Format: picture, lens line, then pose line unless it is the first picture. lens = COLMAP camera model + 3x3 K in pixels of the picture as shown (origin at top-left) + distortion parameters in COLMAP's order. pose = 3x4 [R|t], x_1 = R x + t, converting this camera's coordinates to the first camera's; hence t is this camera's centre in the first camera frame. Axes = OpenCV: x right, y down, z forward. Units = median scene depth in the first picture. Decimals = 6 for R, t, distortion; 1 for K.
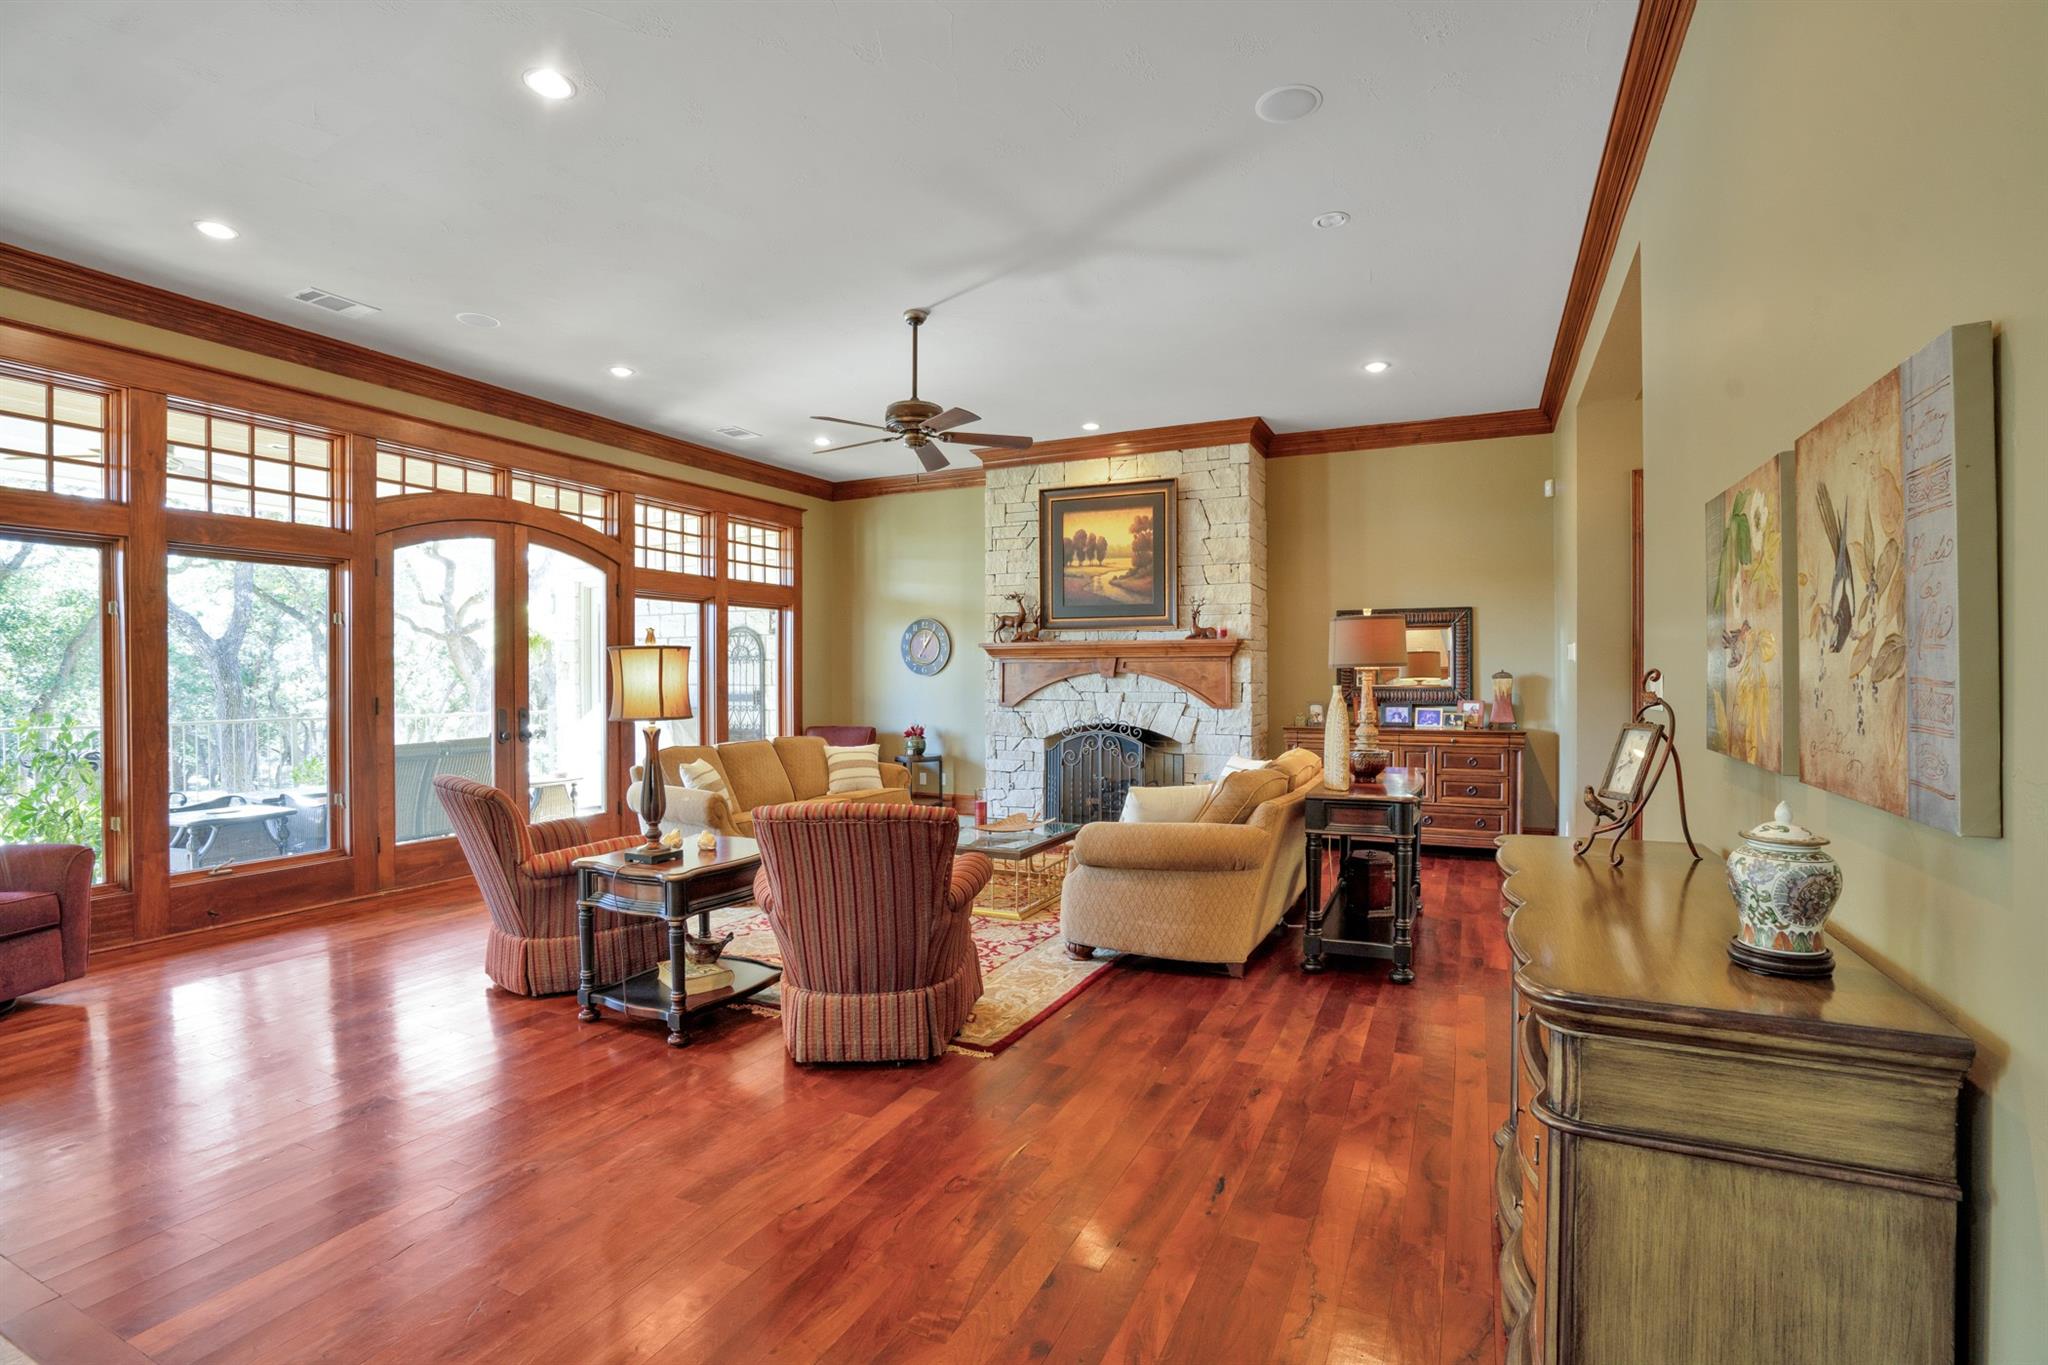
lens RADIAL K [[928.5, 0, 1015.5], [0, 928.5, 689.6], [0, 0, 1]] dist [-0.043216, 0.009532]
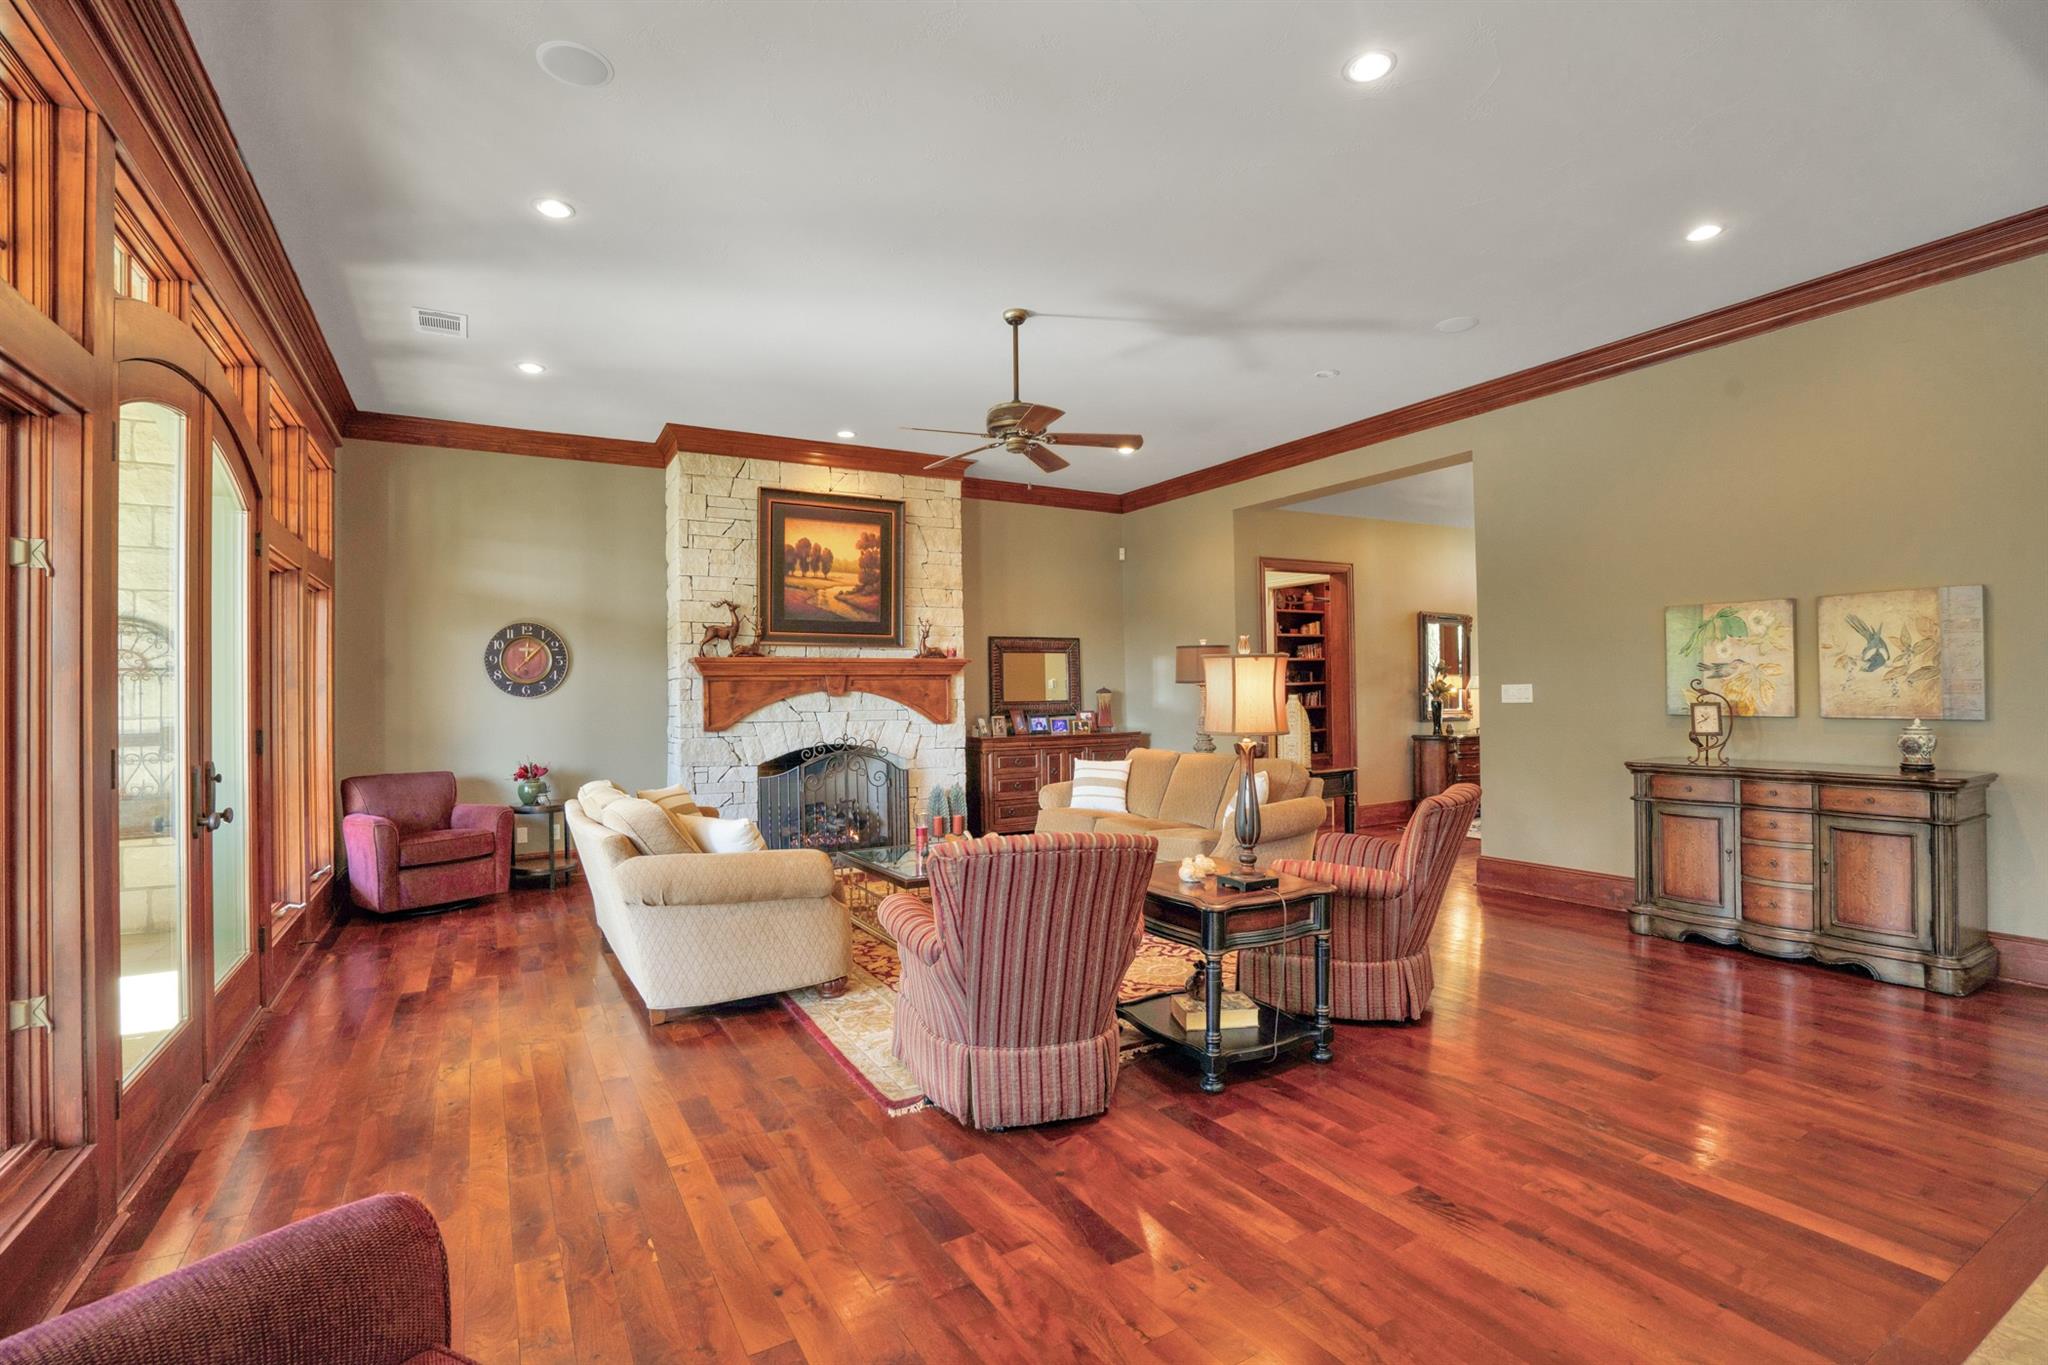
lens RADIAL K [[928.5, 0, 1006.1], [0, 928.5, 682.4], [0, 0, 1]] dist [-0.043216, 0.009532]
pose [[0.574090, 0.001154, 0.818791, -0.591663], [0.023272, 0.999572, -0.017726, -0.006424], [-0.818461, 0.029231, 0.573817, 0.313312]]
